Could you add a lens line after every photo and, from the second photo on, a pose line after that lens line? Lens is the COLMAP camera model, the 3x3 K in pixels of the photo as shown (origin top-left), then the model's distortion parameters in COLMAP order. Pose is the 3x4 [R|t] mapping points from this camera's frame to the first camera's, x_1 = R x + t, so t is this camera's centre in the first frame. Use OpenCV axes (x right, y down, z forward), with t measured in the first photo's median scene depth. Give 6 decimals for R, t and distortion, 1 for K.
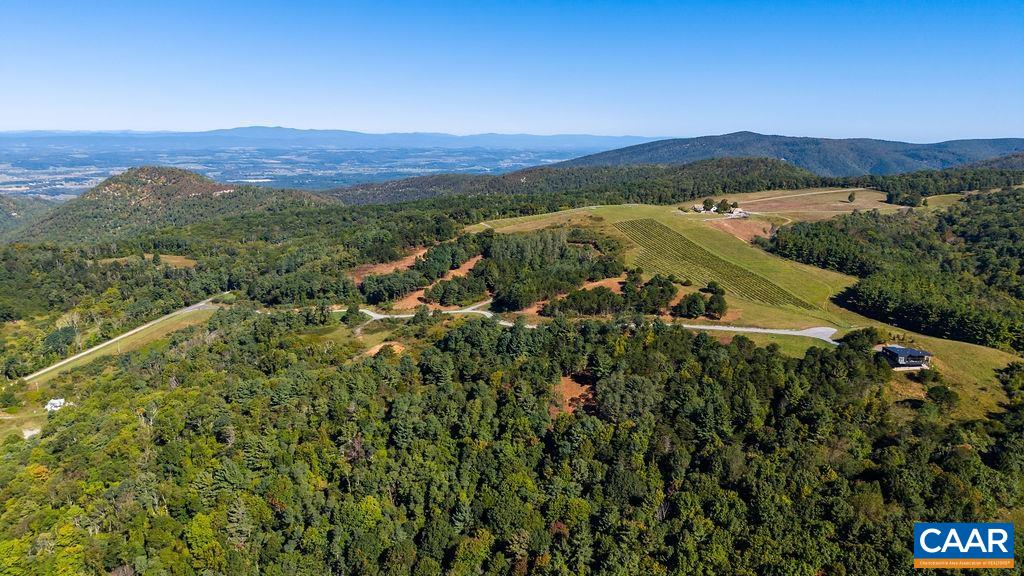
lens RADIAL K [[686.6, 0, 511.1], [0, 686.6, 285.7], [0, 0, 1]] dist [0.035604, -0.050676]
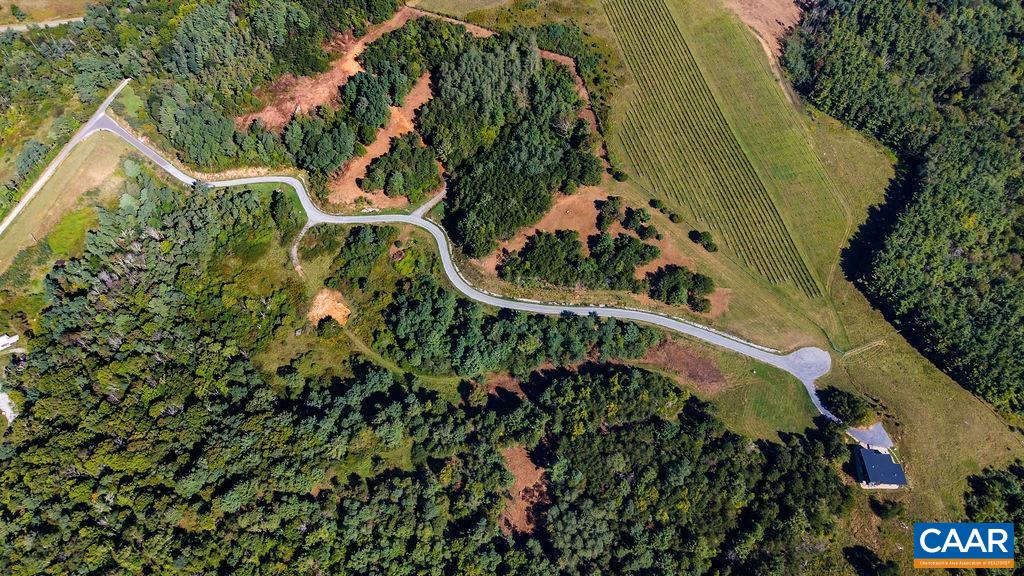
lens RADIAL K [[686.6, 0, 511.1], [0, 686.6, 285.7], [0, 0, 1]] dist [0.035604, -0.050676]
pose [[0.999147, -0.038629, -0.014576, 0.063228], [0.038076, 0.725564, 0.687100, -0.490443], [-0.015966, -0.687069, 0.726417, 0.329393]]
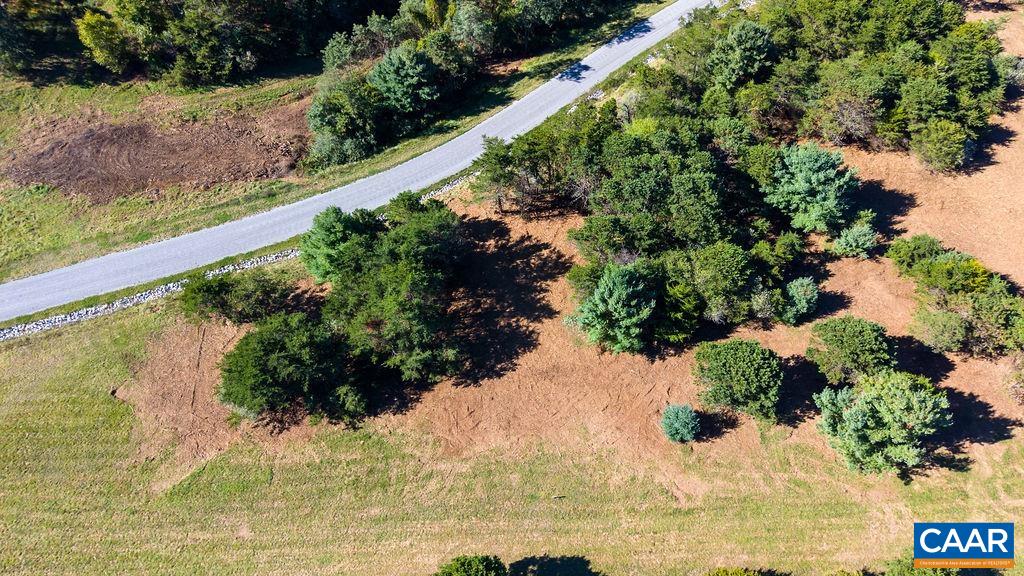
lens RADIAL K [[686.6, 0, 511.1], [0, 686.6, 285.7], [0, 0, 1]] dist [0.035604, -0.050676]
pose [[-0.612778, 0.684090, -0.395632, 0.270917], [-0.149167, 0.391511, 0.908002, -0.112226], [0.776049, 0.615419, -0.137866, 0.897326]]
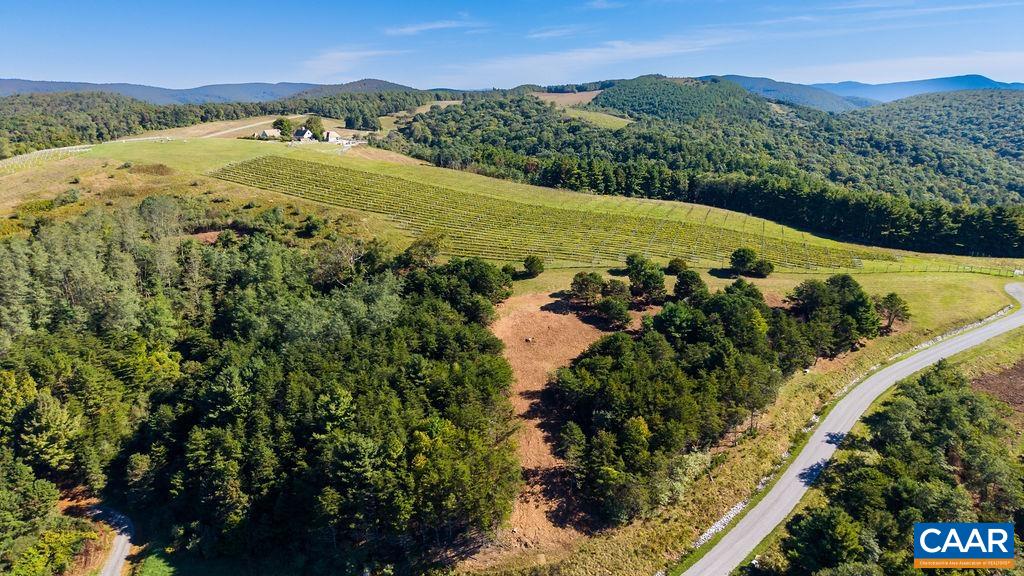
lens RADIAL K [[677.7, 0, 512.0], [0, 677.7, 288.0], [0, 0, 1]] dist [0.024212, -0.032467]
pose [[0.539920, -0.251941, 0.803127, -0.127123], [0.181845, 0.966534, 0.180953, -0.083739], [-0.821839, 0.048344, 0.567665, 0.795345]]
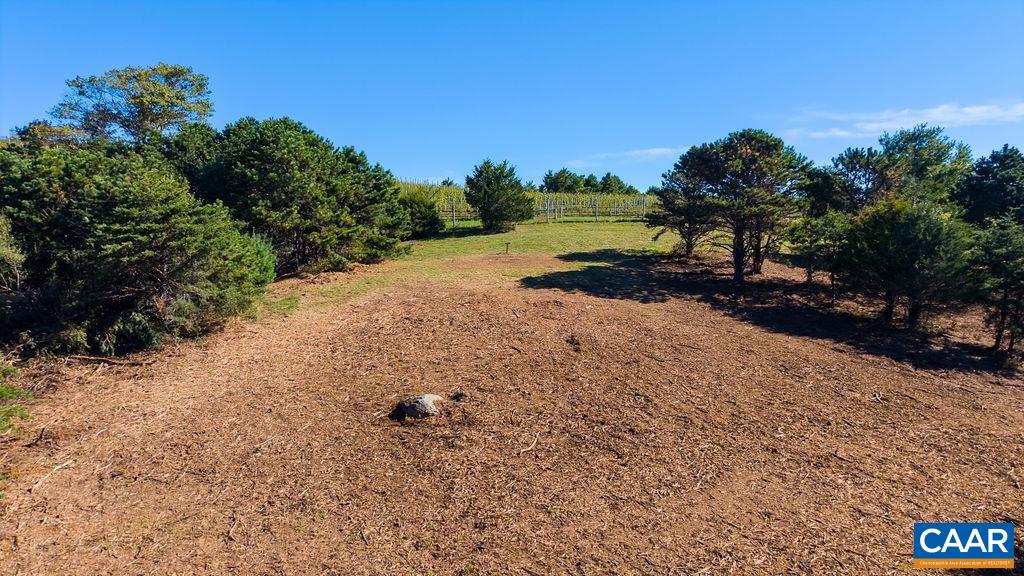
lens RADIAL K [[686.6, 0, 511.1], [0, 686.6, 285.7], [0, 0, 1]] dist [0.035604, -0.050676]
pose [[0.515183, -0.071842, 0.854064, 0.091787], [0.170362, 0.985181, -0.019894, -0.007485], [-0.839978, 0.155749, 0.519787, 0.942410]]
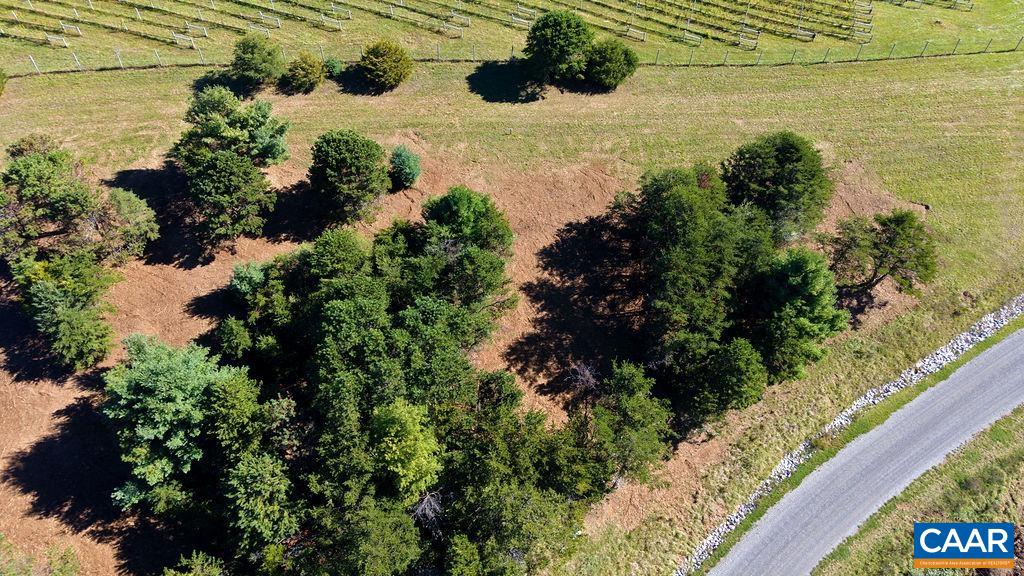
lens RADIAL K [[691.7, 0, 516.8], [0, 691.7, 289.6], [0, 0, 1]] dist [0.038774, -0.046510]
pose [[0.526388, -0.637259, 0.562864, 0.139816], [0.175019, 0.729038, 0.661719, -0.068149], [-0.832036, -0.249809, 0.495290, 0.825289]]
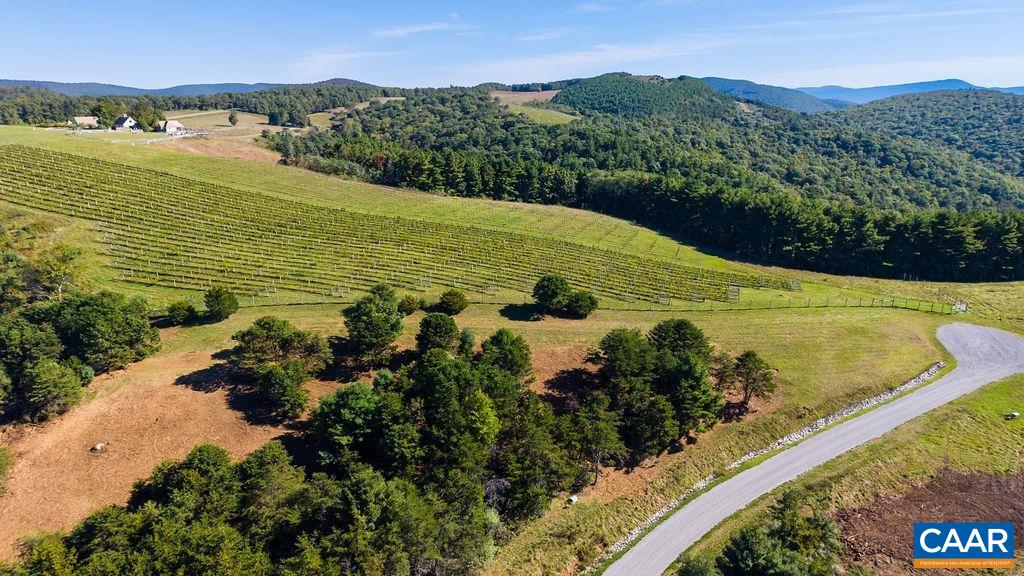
lens RADIAL K [[686.6, 0, 511.1], [0, 686.6, 285.7], [0, 0, 1]] dist [0.035604, -0.050676]
pose [[0.519446, -0.245199, 0.818568, 0.039449], [0.179093, 0.967910, 0.176284, -0.056377], [-0.835525, 0.055030, 0.546691, 0.774274]]
